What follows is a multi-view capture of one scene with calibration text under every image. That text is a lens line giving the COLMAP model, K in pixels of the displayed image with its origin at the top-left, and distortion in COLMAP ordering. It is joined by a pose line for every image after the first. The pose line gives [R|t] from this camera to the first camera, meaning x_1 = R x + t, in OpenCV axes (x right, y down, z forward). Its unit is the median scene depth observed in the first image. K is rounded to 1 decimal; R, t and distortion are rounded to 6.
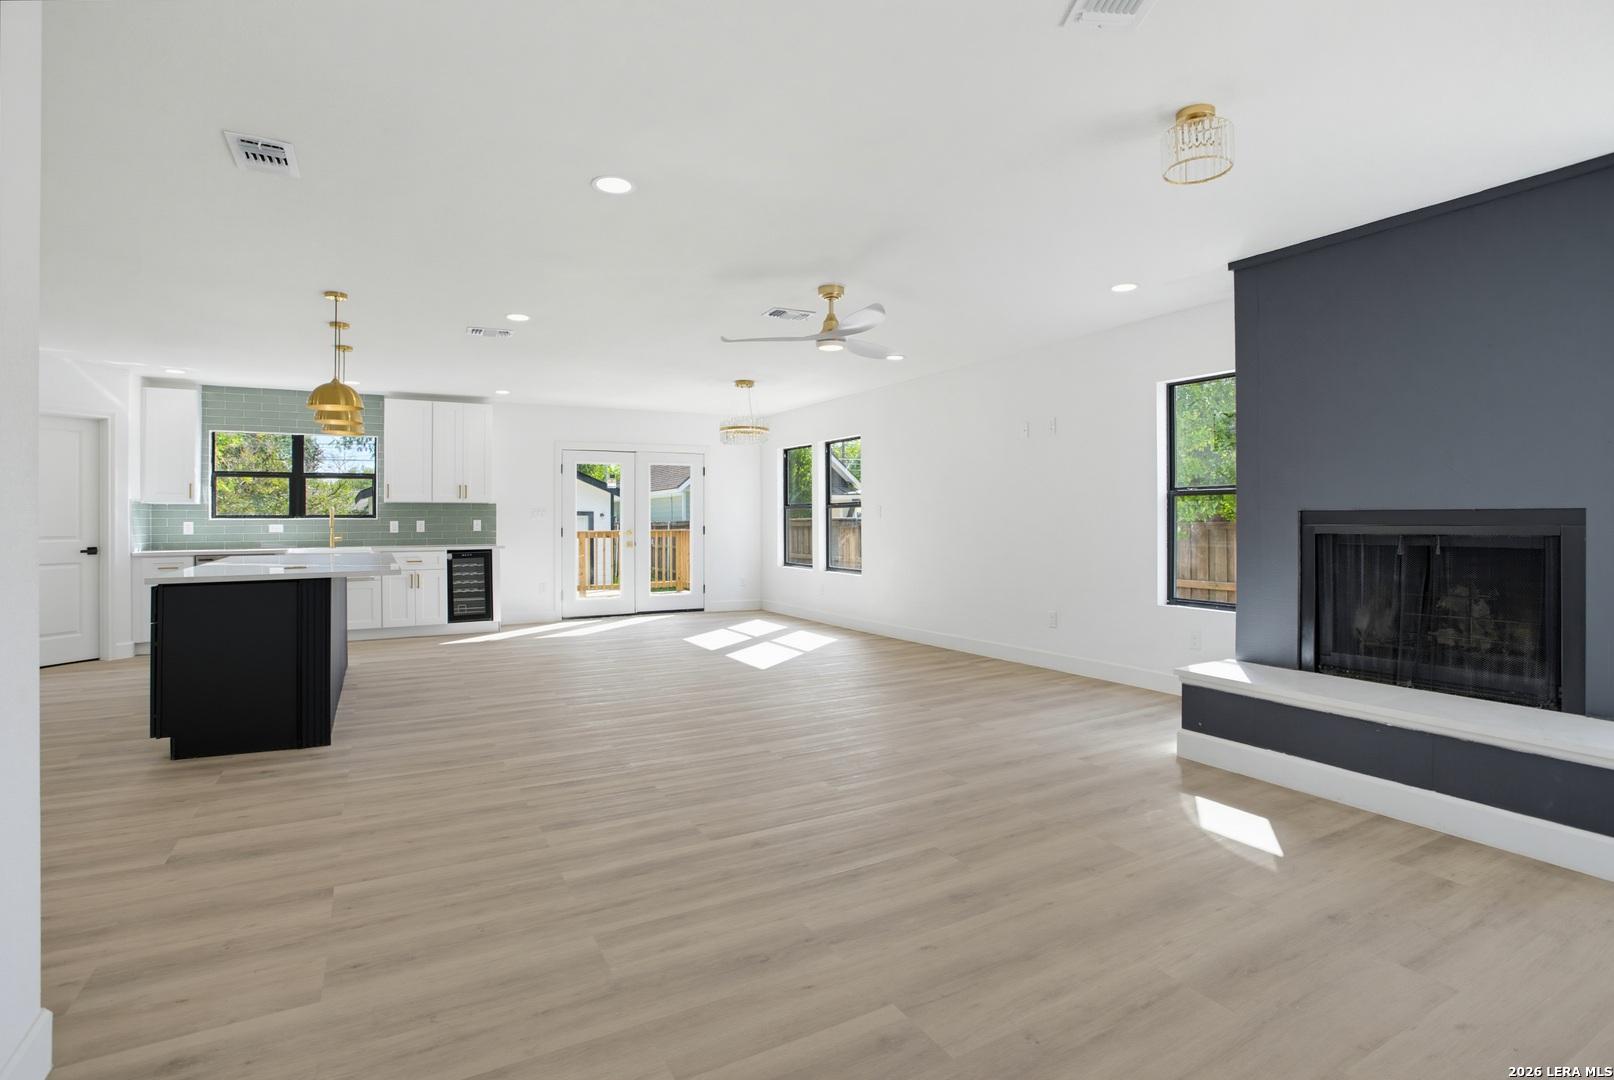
lens RADIAL K [[794.0, 0, 805.9], [0, 794.0, 511.7], [0, 0, 1]] dist [-0.074715, 0.034027]
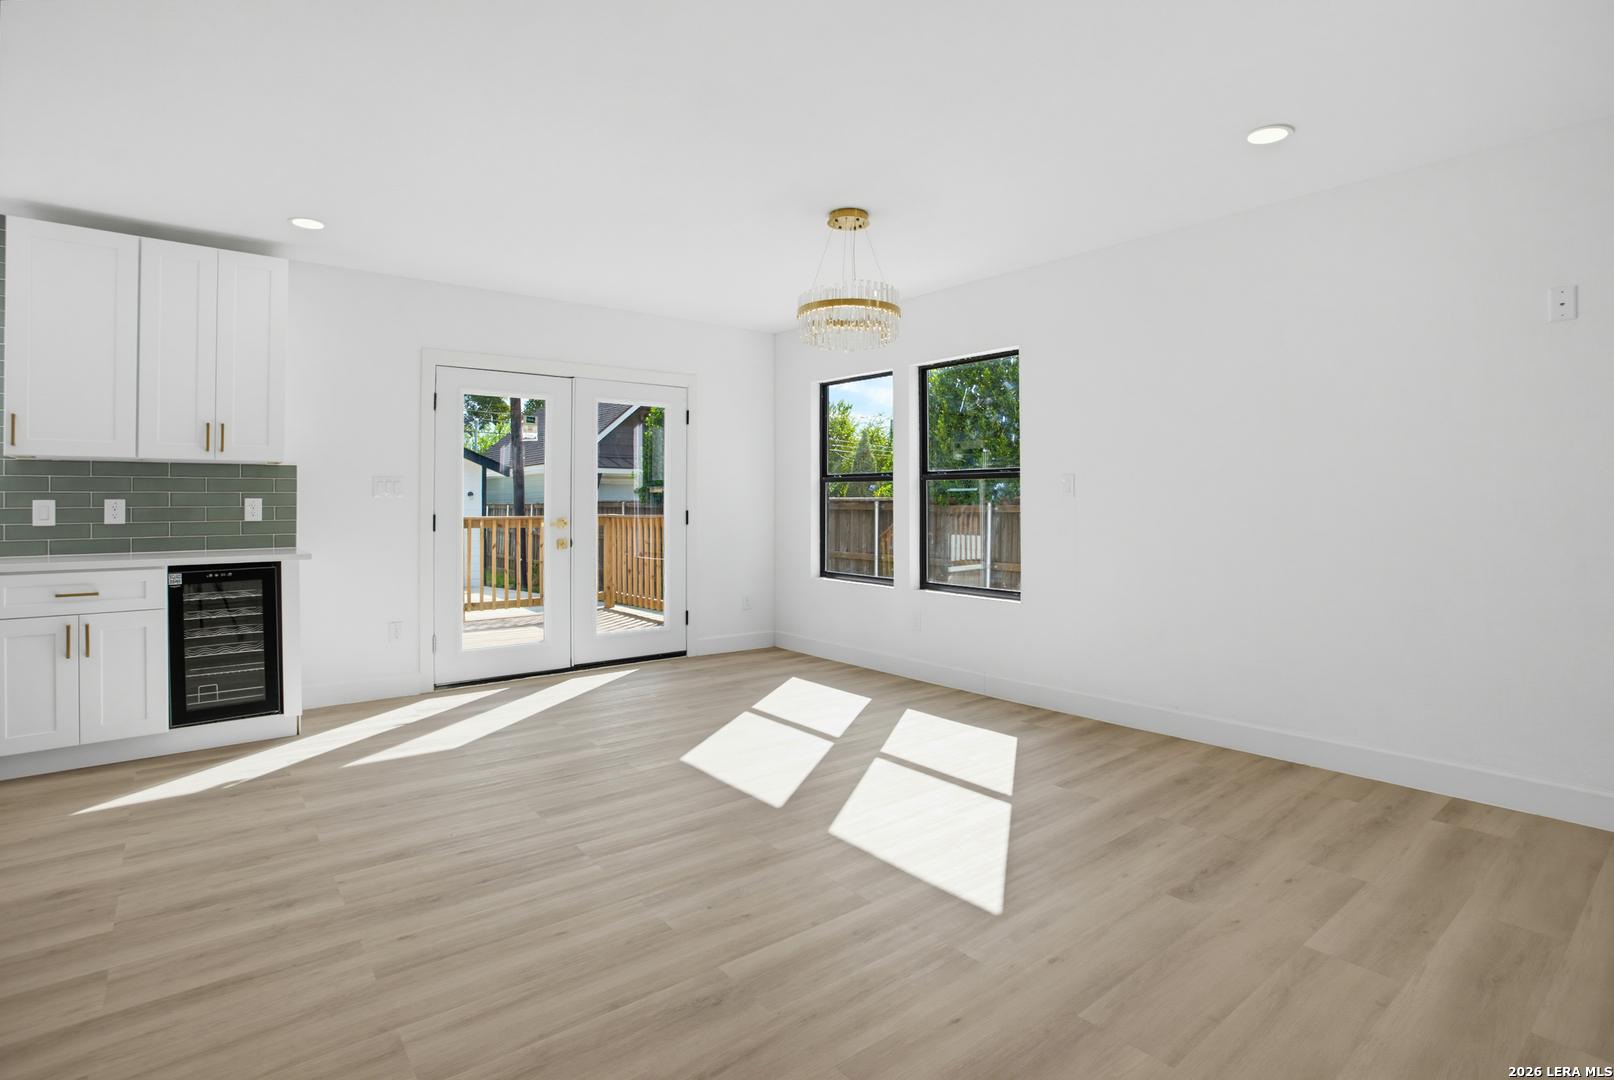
lens RADIAL K [[802.2, 0, 817.3], [0, 802.2, 495.2], [0, 0, 1]] dist [-0.071799, 0.030082]
pose [[0.984407, 0.004705, 0.175842, -0.182891], [-0.005052, 0.999986, 0.001526, 0.006910], [-0.175832, -0.002390, 0.984417, 0.531661]]
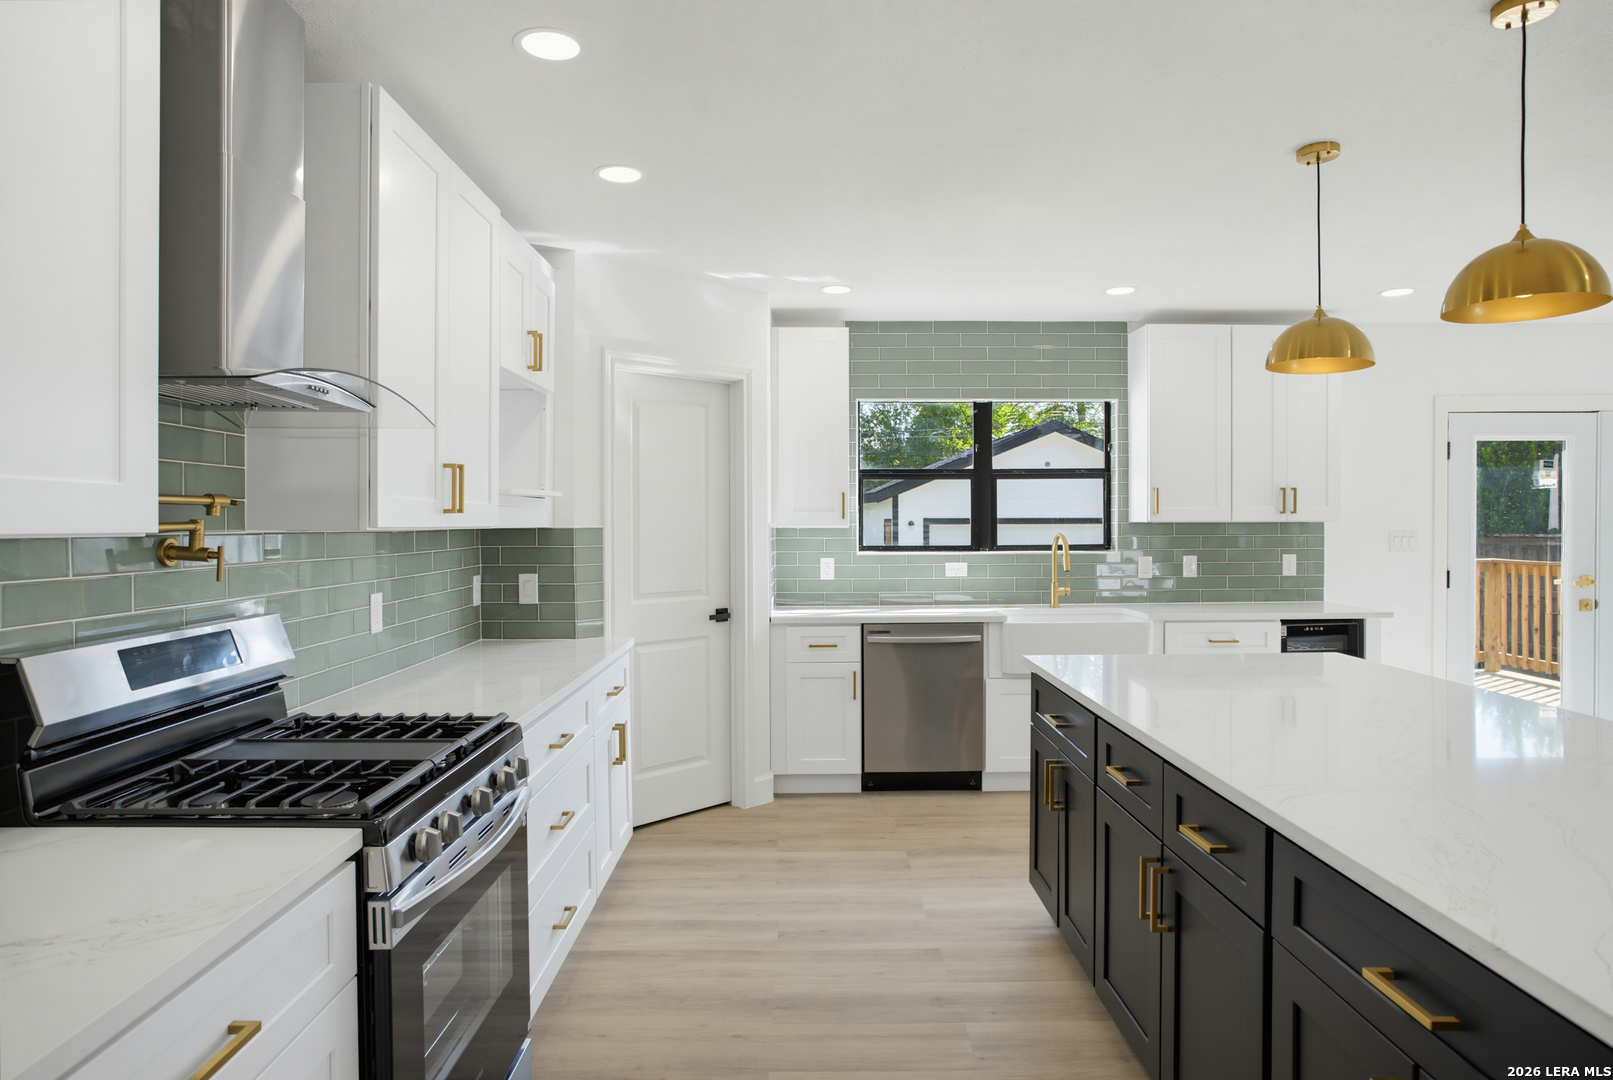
lens RADIAL K [[955.1, 0, 806.2], [0, 955.1, 530.2], [0, 0, 1]] dist [-0.059852, 0.044169]
pose [[0.877590, 0.006919, -0.479362, -0.461714], [0.003432, 0.999780, 0.020715, -0.022265], [0.479399, -0.019824, 0.877373, 0.348766]]
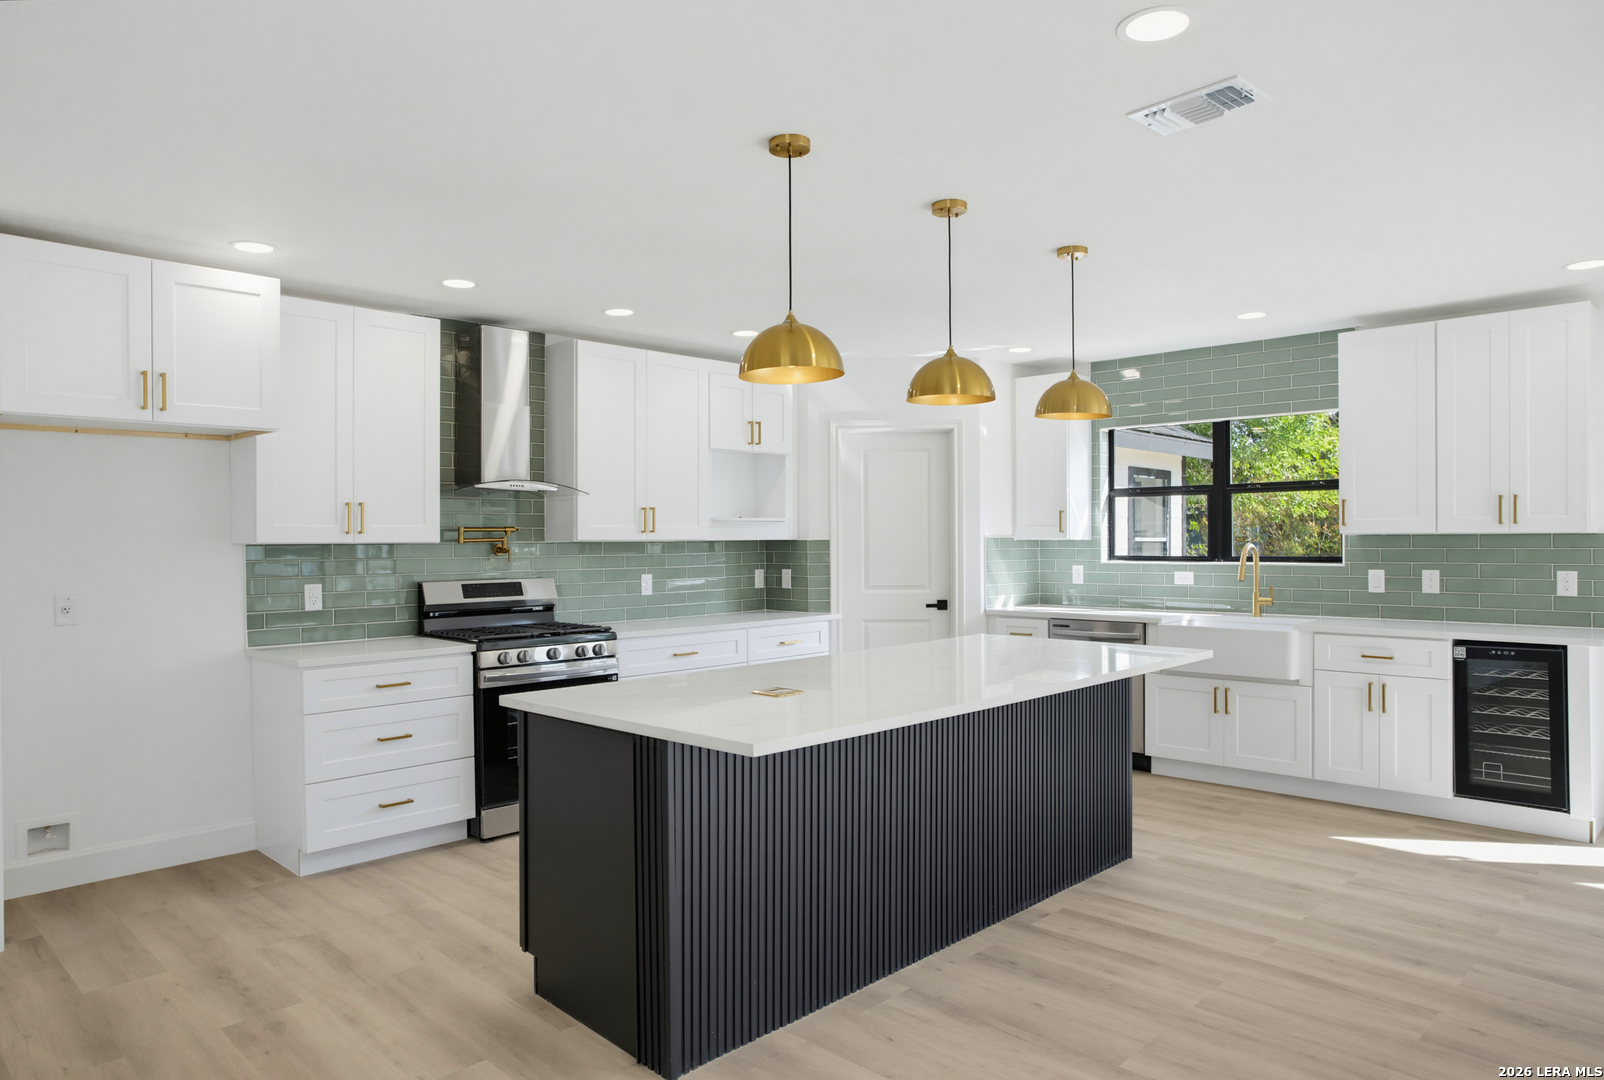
lens RADIAL K [[1032.0, 0, 788.2], [0, 1032.0, 540.7], [0, 0, 1]] dist [-0.061524, 0.051088]
pose [[0.278185, 0.006754, -0.960504, 0.006998], [0.015427, 0.999815, 0.011498, -0.022822], [0.960404, -0.018016, 0.278030, 0.485786]]
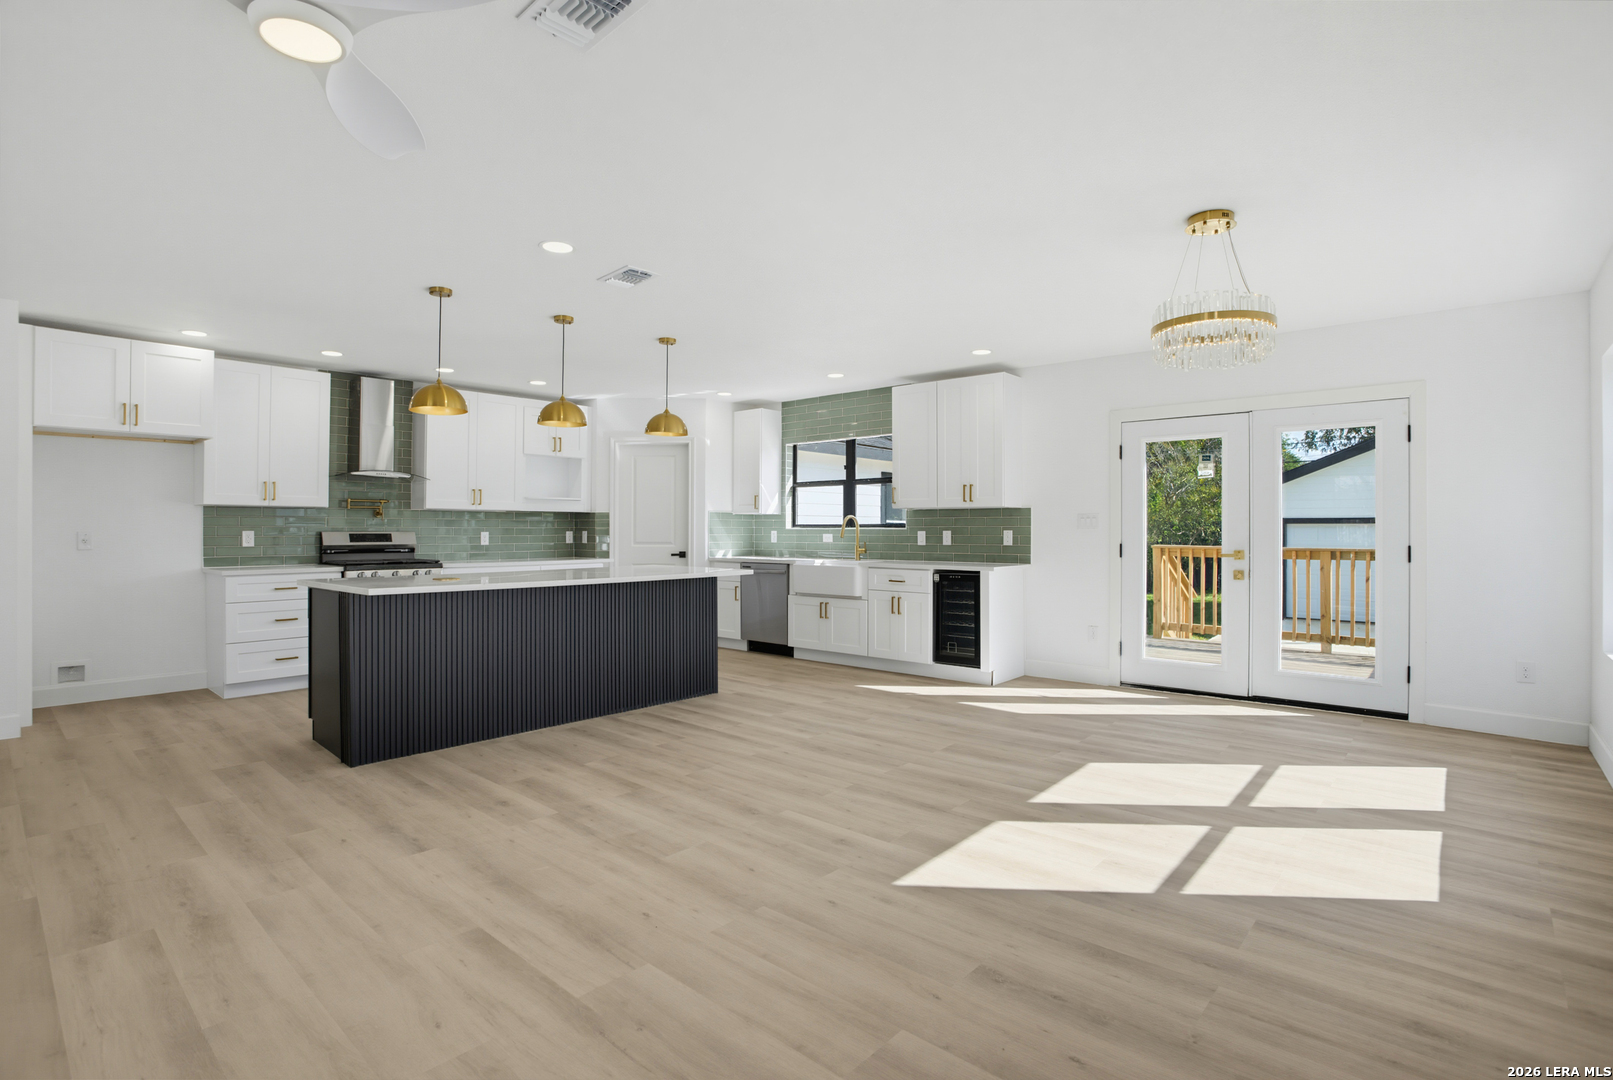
lens RADIAL K [[781.1, 0, 798.3], [0, 781.1, 524.6], [0, 0, 1]] dist [-0.071211, 0.029210]
pose [[0.331003, 0.000778, -0.943629, 0.243319], [0.006577, 0.999973, 0.003132, 0.001519], [0.943607, -0.007243, 0.330989, 0.654383]]
